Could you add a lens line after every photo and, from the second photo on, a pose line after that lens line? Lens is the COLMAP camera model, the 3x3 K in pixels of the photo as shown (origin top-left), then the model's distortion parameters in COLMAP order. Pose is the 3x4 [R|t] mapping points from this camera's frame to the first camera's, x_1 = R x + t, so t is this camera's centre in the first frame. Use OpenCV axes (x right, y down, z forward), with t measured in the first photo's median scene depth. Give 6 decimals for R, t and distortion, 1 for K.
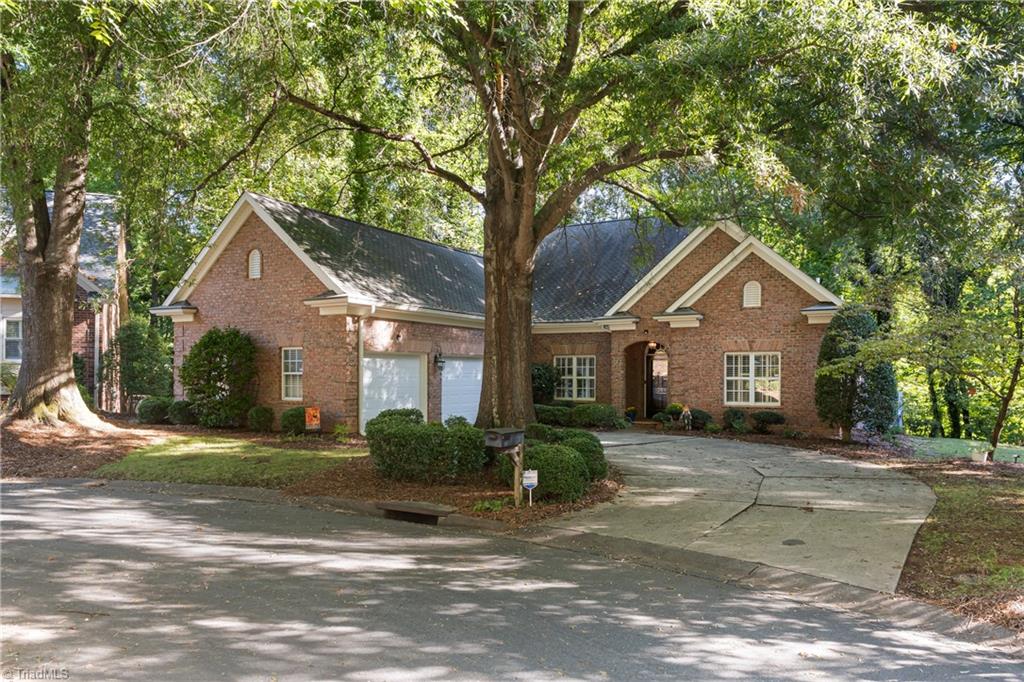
lens RADIAL K [[714.2, 0, 515.2], [0, 714.2, 405.1], [0, 0, 1]] dist [-0.004771, -0.002010]
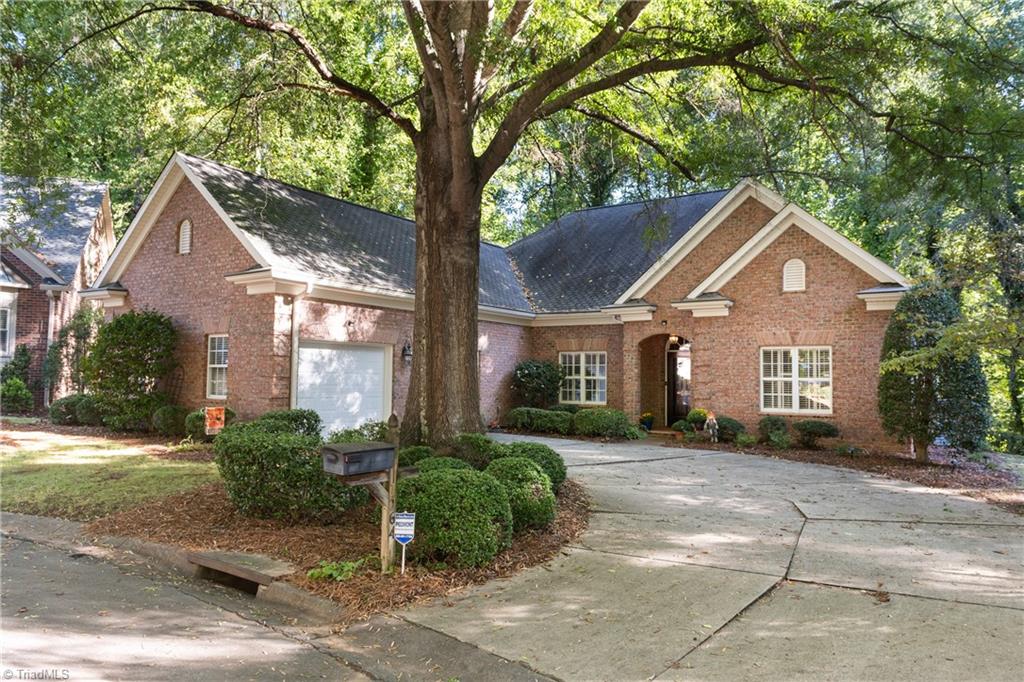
lens RADIAL K [[701.8, 0, 509.8], [0, 701.8, 361.3], [0, 0, 1]] dist [0.000363, -0.031274]
pose [[0.996868, 0.007742, -0.078709, 0.080321], [-0.013222, 0.997506, -0.069337, 0.001538], [0.077975, 0.070161, 0.994483, 0.207278]]
